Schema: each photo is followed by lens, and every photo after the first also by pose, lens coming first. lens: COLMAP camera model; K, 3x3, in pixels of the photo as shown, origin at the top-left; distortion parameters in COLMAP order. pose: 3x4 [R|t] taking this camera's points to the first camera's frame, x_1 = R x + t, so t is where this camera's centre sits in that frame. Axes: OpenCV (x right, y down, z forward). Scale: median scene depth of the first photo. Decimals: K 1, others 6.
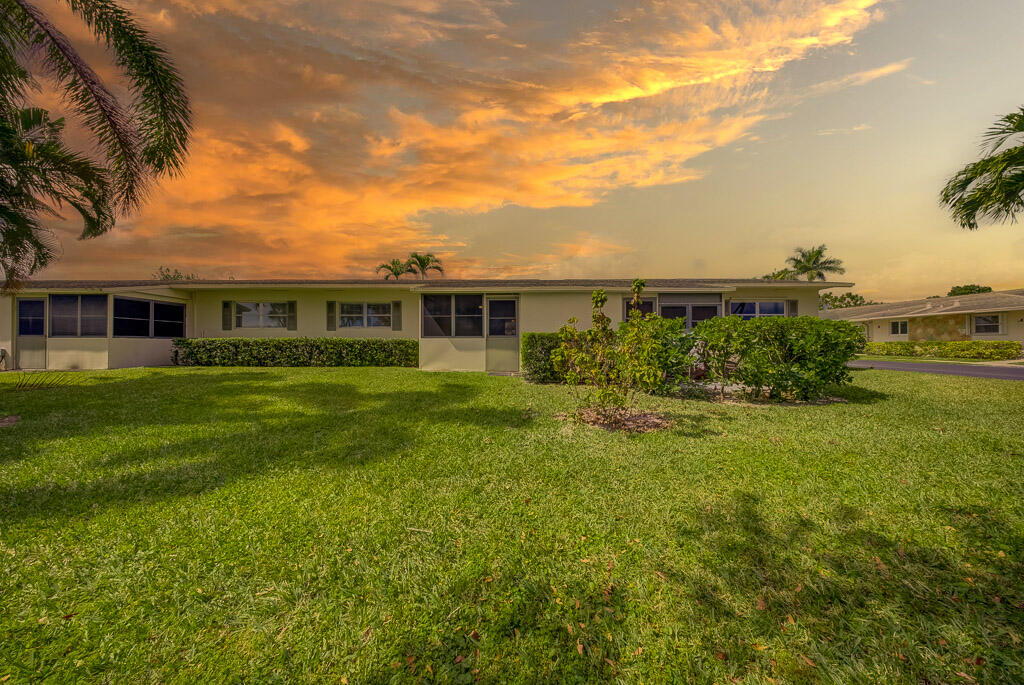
lens RADIAL K [[312.4, 0, 510.1], [0, 312.4, 342.9], [0, 0, 1]] dist [-0.000265, -0.000302]
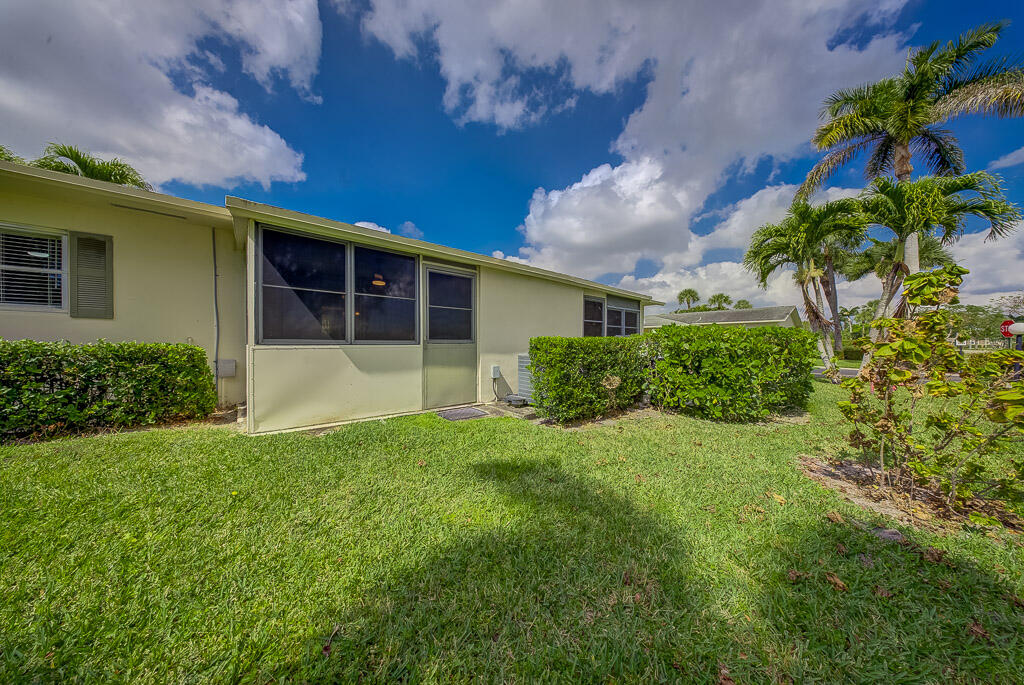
lens RADIAL K [[312.4, 0, 513.2], [0, 312.4, 343.6], [0, 0, 1]] dist [-0.000265, -0.000302]
pose [[0.739984, 0.003446, 0.672616, -0.307404], [-0.005580, 0.999984, 0.001015, -0.018887], [-0.672602, -0.004504, 0.739991, 0.527304]]
